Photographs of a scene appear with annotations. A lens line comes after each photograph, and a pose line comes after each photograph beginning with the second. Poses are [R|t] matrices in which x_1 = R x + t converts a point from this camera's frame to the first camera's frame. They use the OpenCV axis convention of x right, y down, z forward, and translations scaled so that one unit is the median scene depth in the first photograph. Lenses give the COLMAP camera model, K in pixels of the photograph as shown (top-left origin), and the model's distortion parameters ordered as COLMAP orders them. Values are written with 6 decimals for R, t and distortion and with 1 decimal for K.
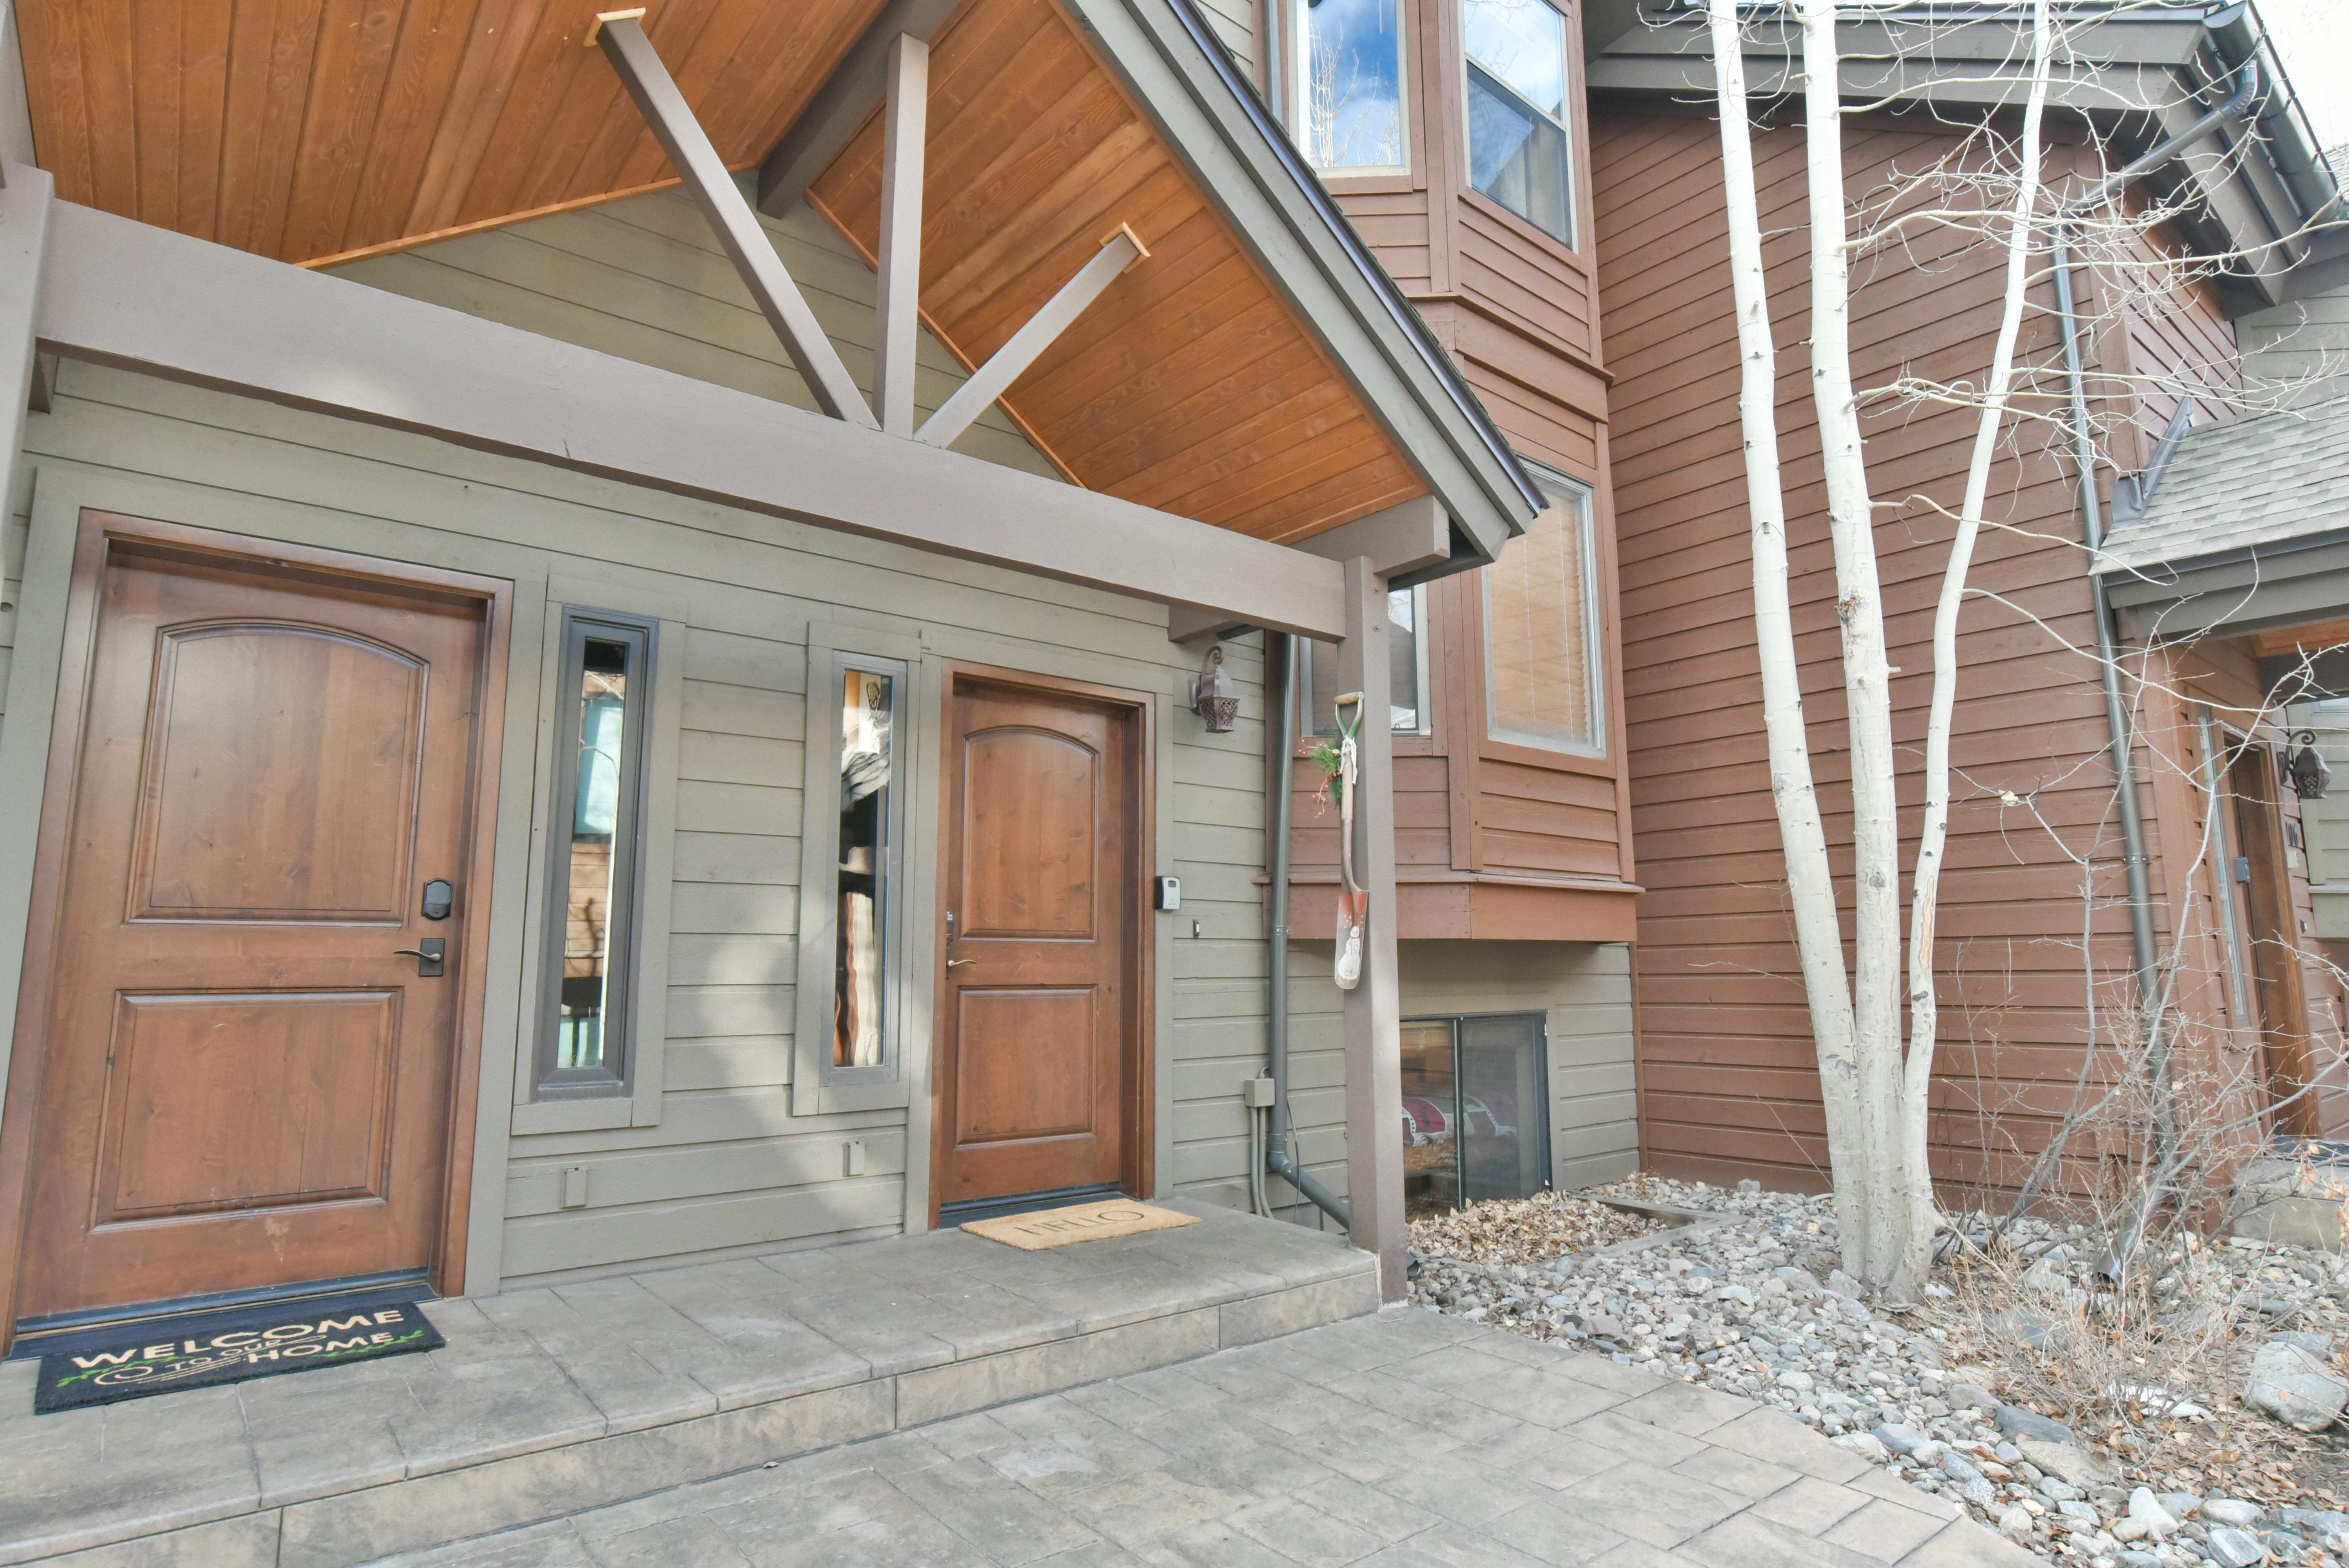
lens RADIAL K [[1249.8, 0, 1190.7], [0, 1249.8, 787.4], [0, 0, 1]] dist [-0.005436, 0.000210]
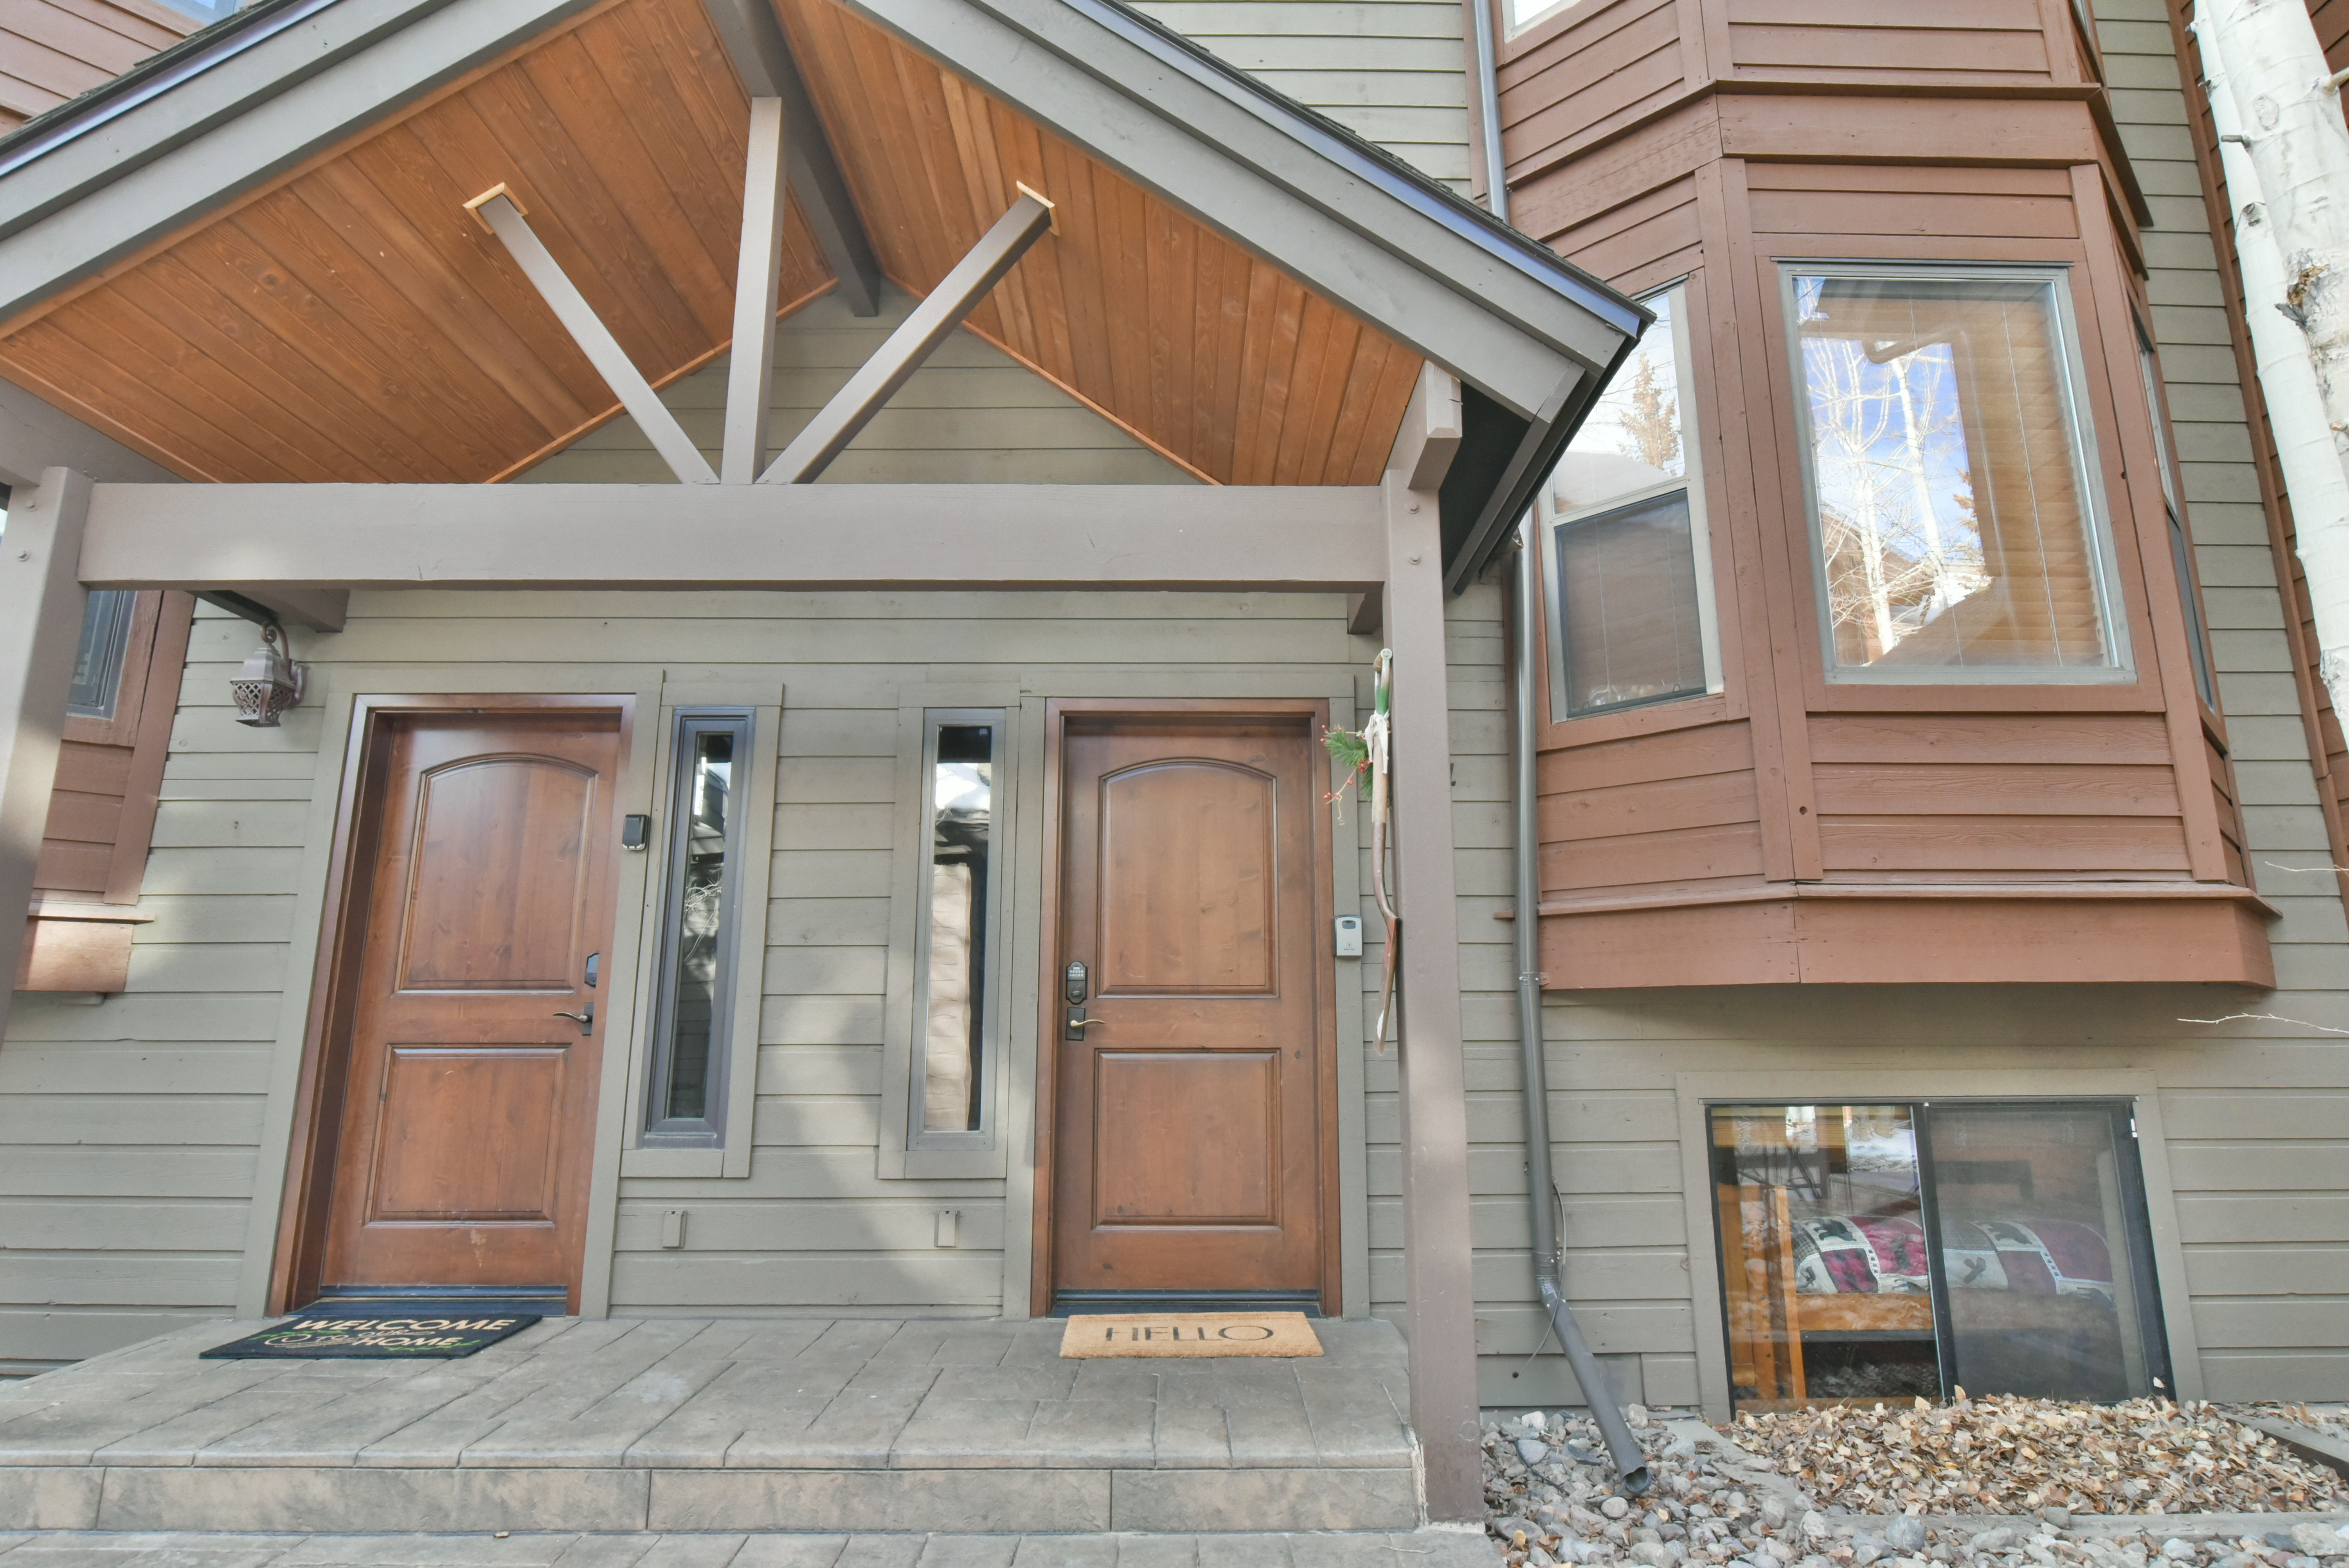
lens RADIAL K [[1216.5, 0, 1174.5], [0, 1216.5, 784.0], [0, 0, 1]] dist [-0.008579, 0.002278]
pose [[0.783491, -0.123915, -0.608923, 0.556102], [0.088014, 0.992166, -0.088658, 0.066211], [0.615138, 0.015869, 0.788259, 0.427328]]
